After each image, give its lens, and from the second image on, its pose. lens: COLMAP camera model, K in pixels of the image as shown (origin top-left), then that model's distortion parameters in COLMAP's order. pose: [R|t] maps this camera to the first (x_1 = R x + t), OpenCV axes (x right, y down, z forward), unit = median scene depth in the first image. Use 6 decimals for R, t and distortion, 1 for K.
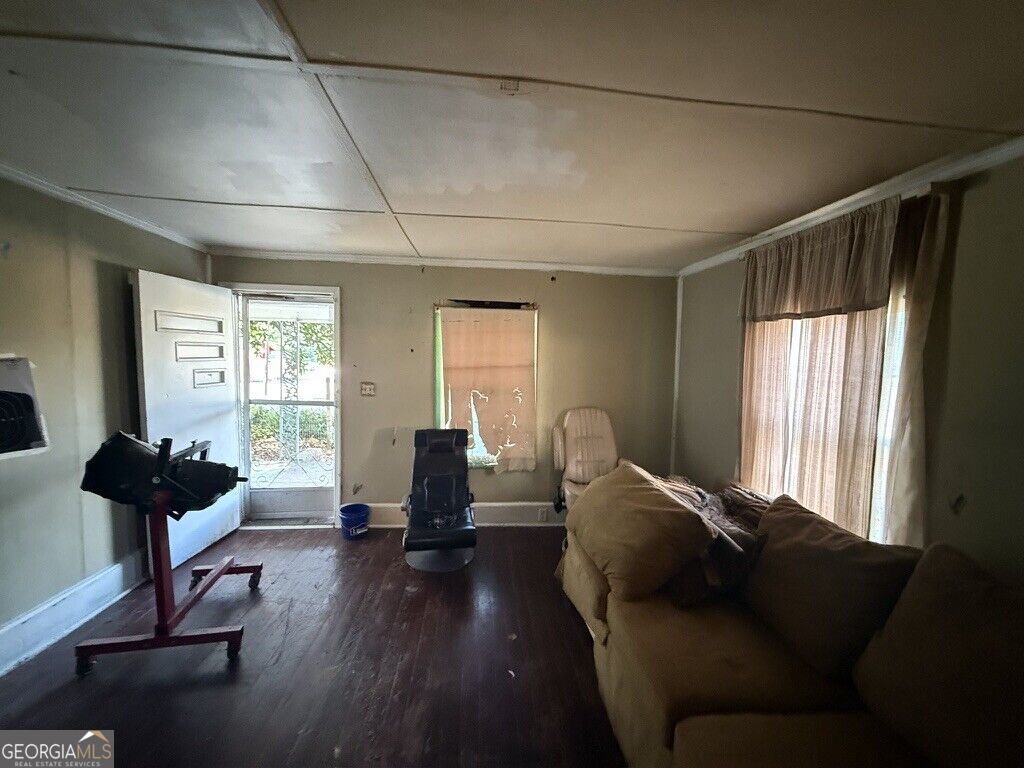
lens RADIAL K [[406.7, 0, 508.1], [0, 406.7, 385.0], [0, 0, 1]] dist [0.001572, 0.000127]
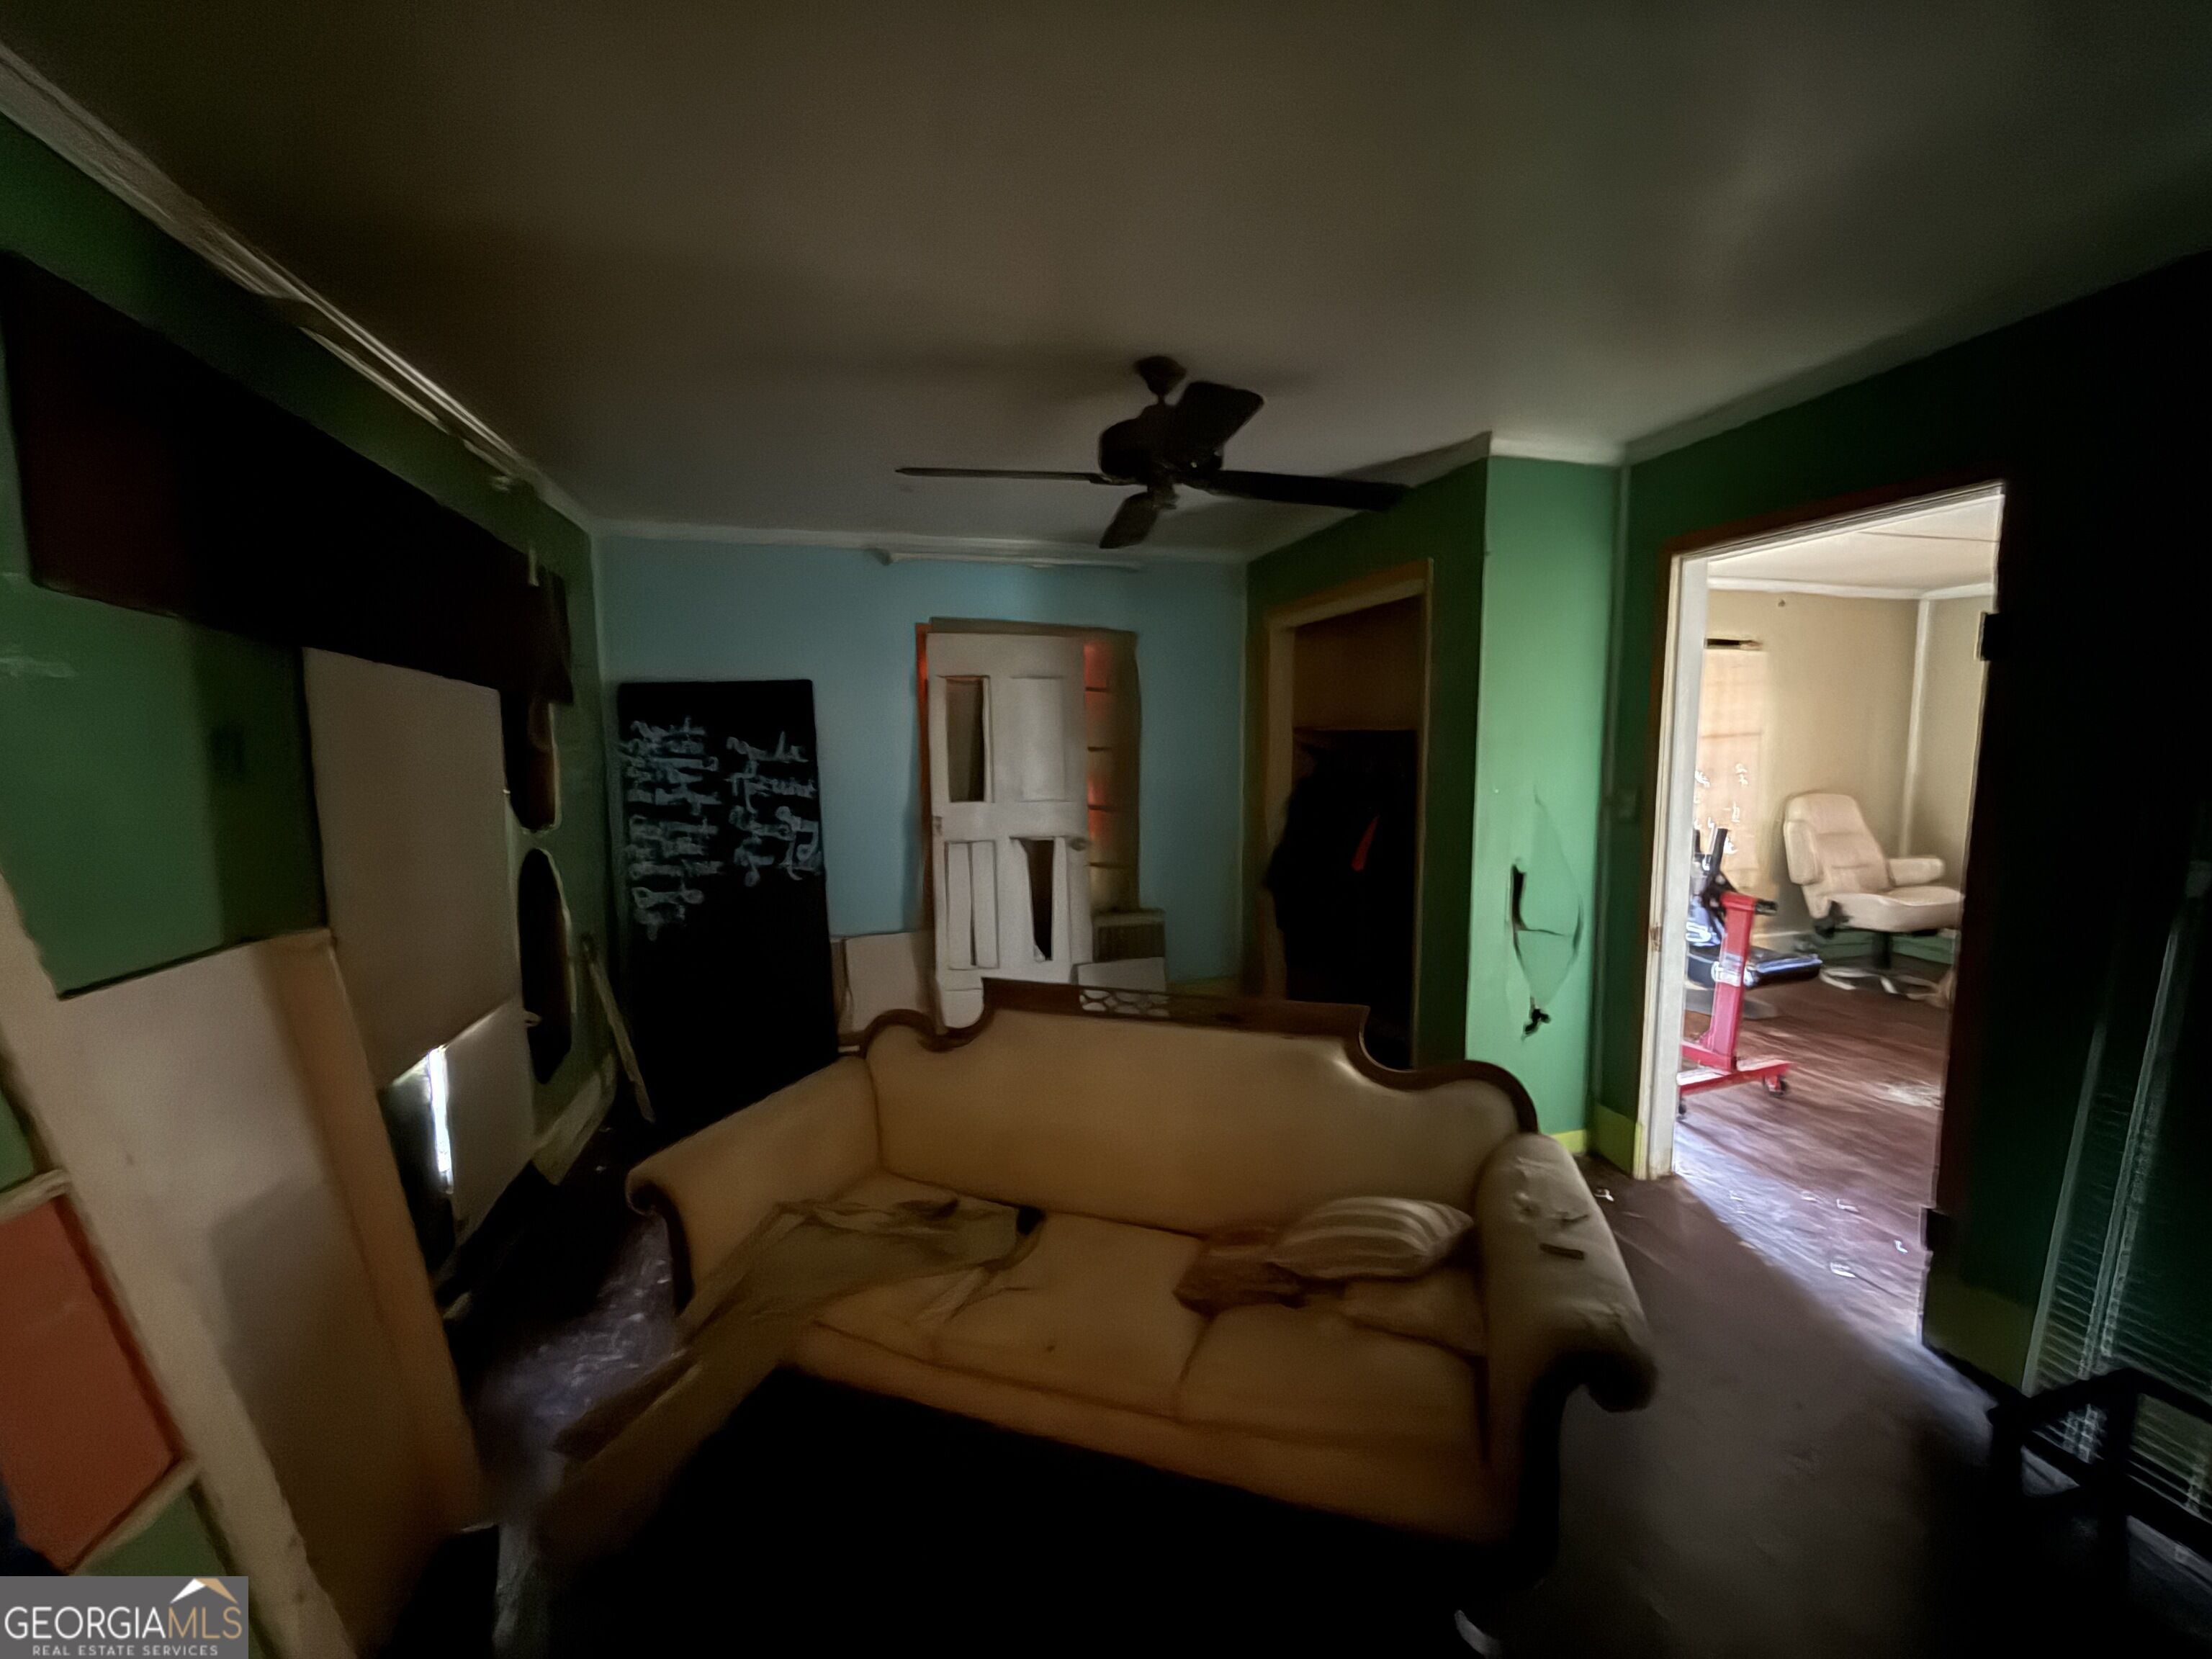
lens RADIAL K [[878.4, 0, 1107.3], [0, 878.4, 828.1], [0, 0, 1]] dist [0.001572, 0.000127]
pose [[0.983695, -0.045962, 0.173871, -1.261182], [0.039948, 0.998481, 0.037937, 0.010952], [-0.175351, -0.030372, 0.984037, -0.251708]]
